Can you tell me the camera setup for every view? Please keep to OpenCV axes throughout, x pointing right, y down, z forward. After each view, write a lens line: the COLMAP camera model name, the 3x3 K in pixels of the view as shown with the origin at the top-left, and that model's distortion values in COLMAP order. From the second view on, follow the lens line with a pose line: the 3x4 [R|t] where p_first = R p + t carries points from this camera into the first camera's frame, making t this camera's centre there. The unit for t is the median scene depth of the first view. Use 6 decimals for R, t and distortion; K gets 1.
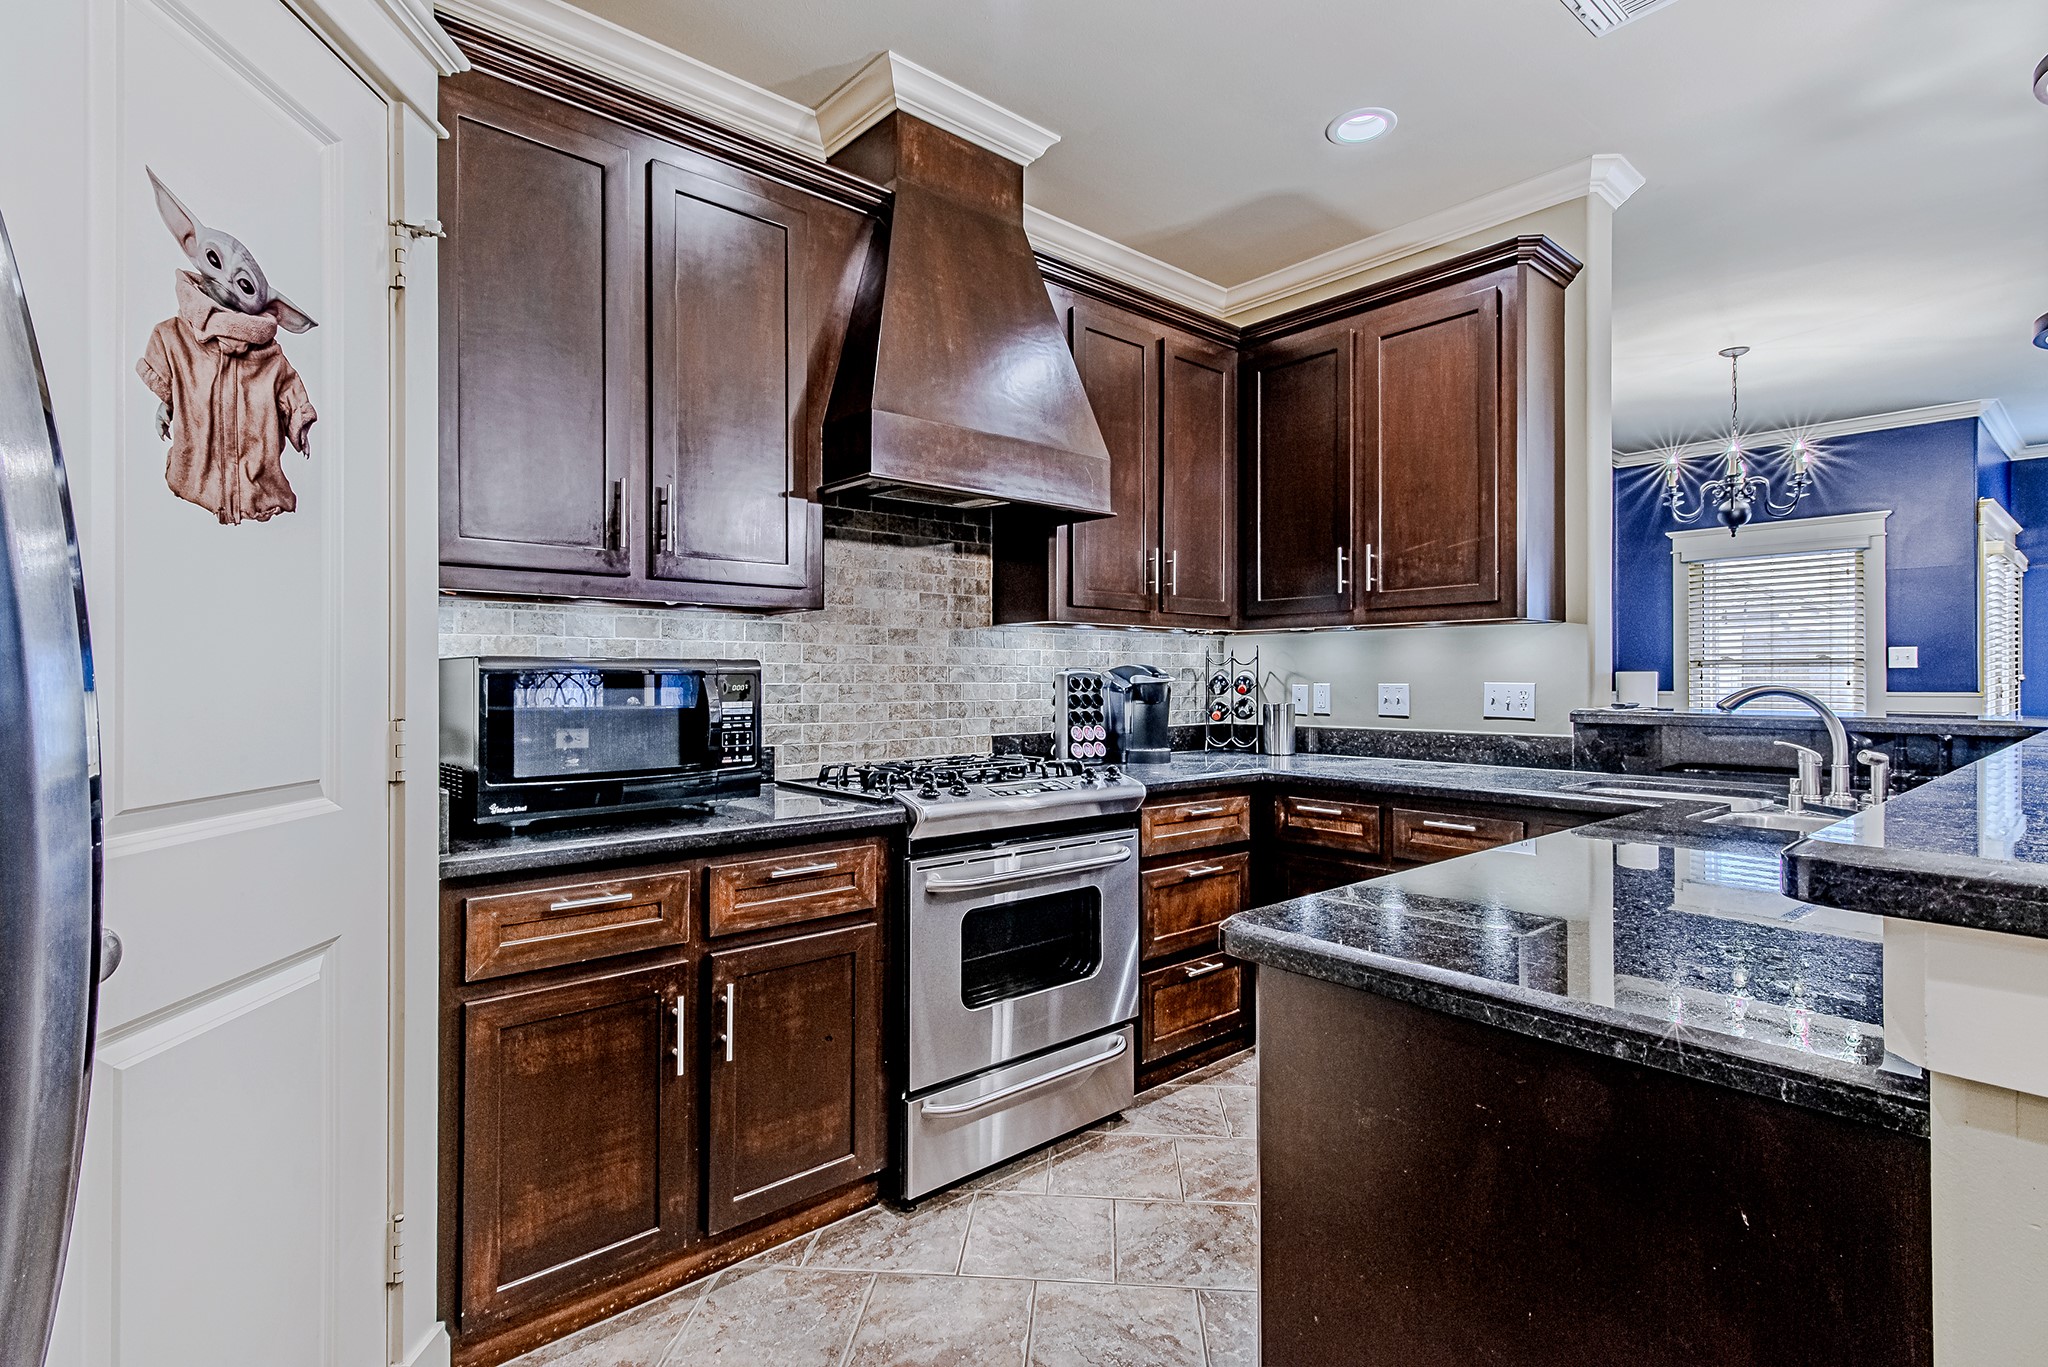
lens RADIAL K [[988.8, 0, 1022.4], [0, 988.8, 679.6], [0, 0, 1]] dist [0.003950, 0.000301]
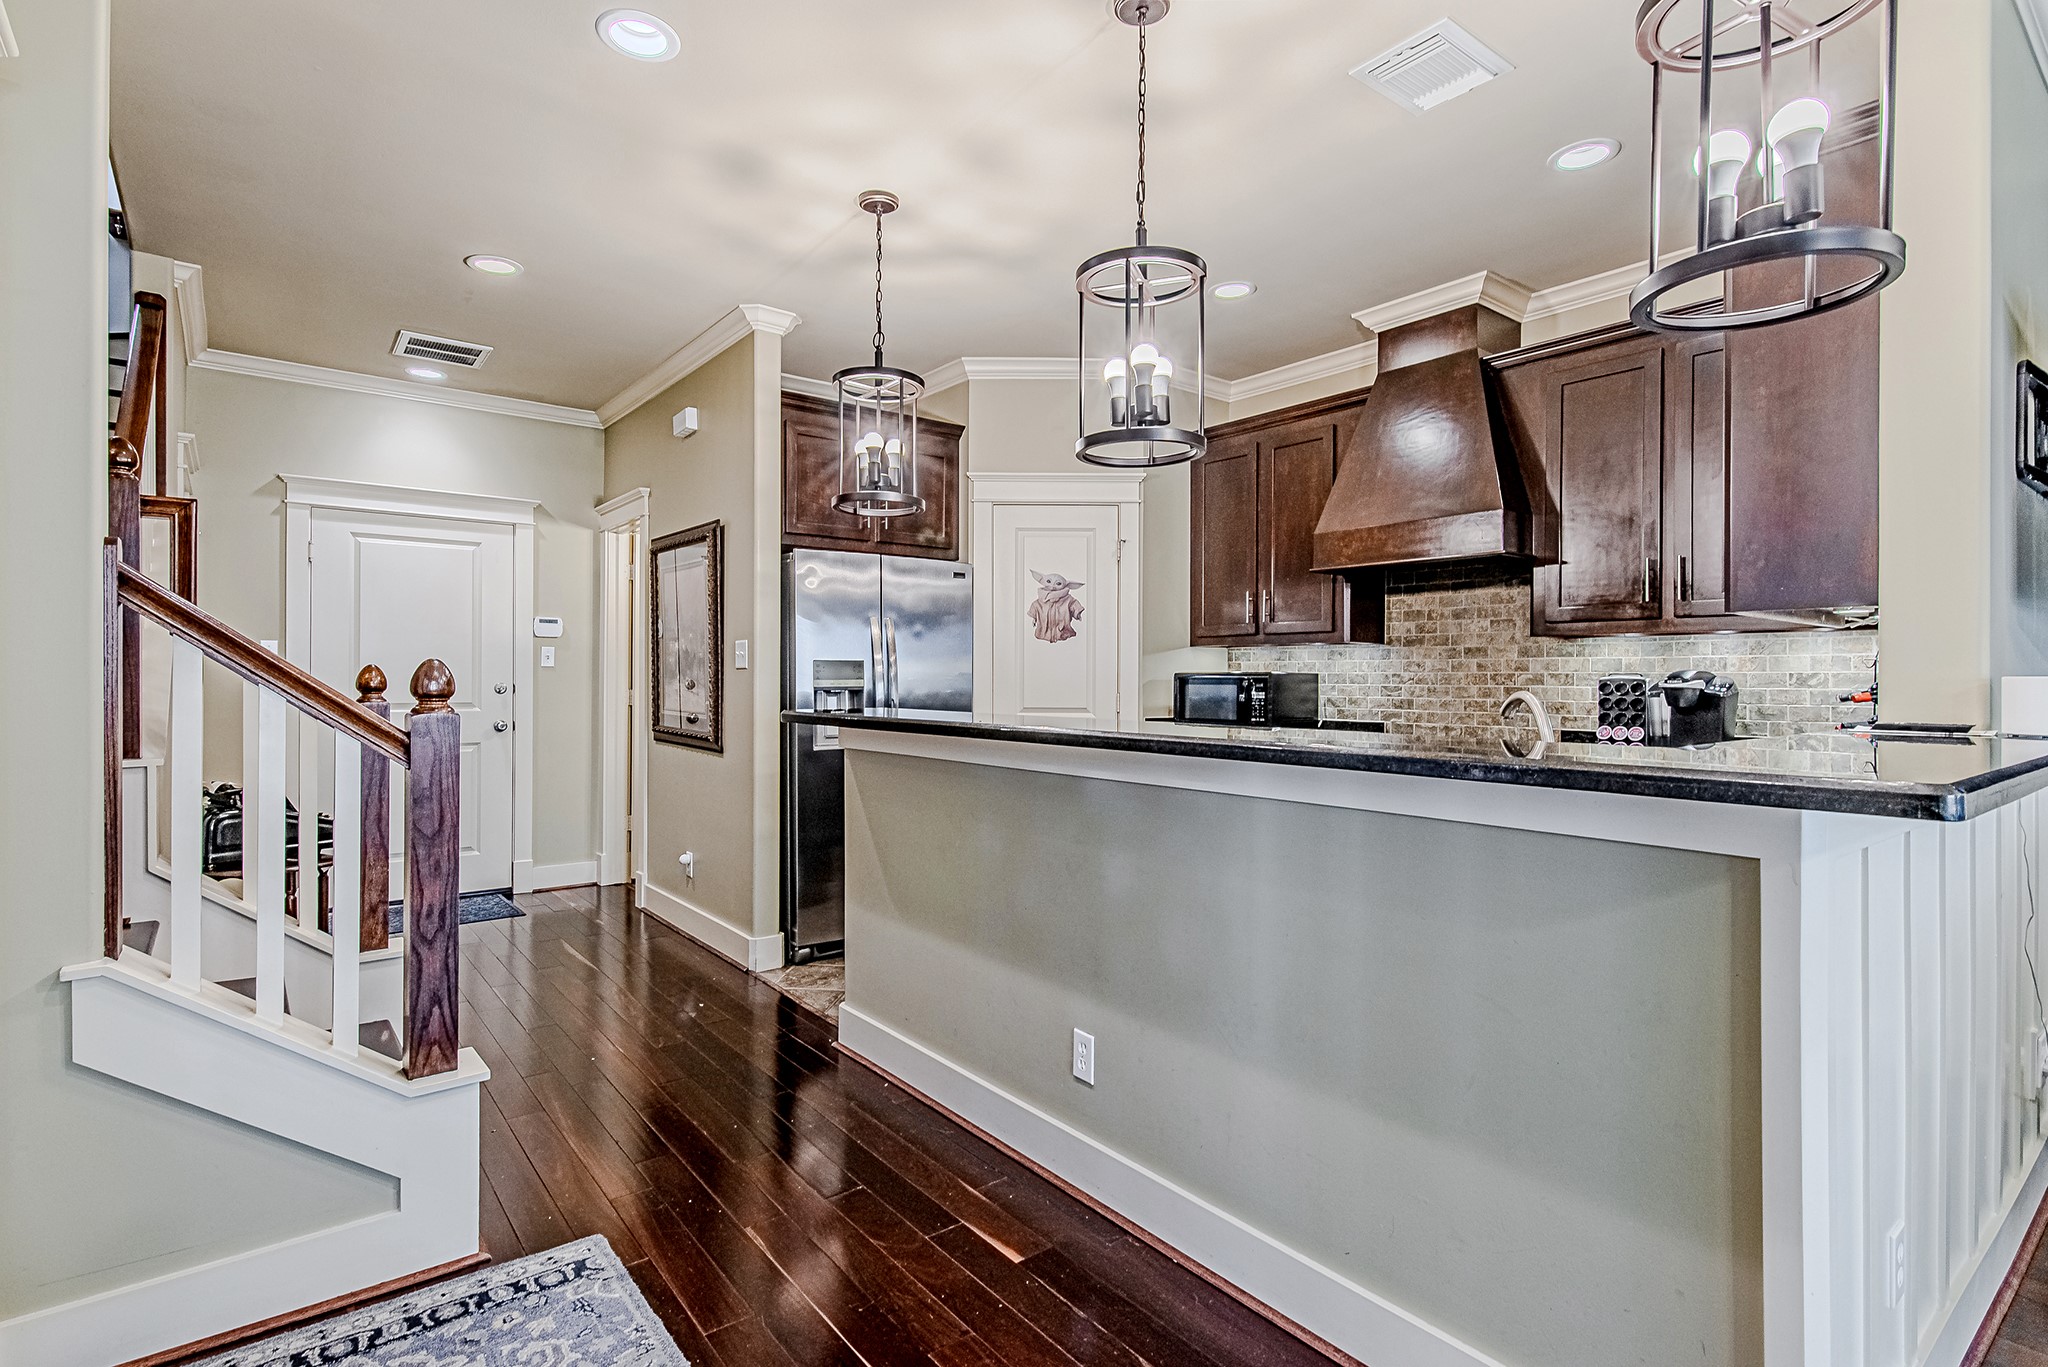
lens RADIAL K [[988.8, 0, 1029.9], [0, 988.8, 680.5], [0, 0, 1]] dist [0.003950, 0.000301]
pose [[-0.057680, 0.002349, -0.998332, 1.340127], [-0.005380, 0.999982, 0.002663, -0.004338], [0.998321, 0.005525, -0.057666, 0.459605]]
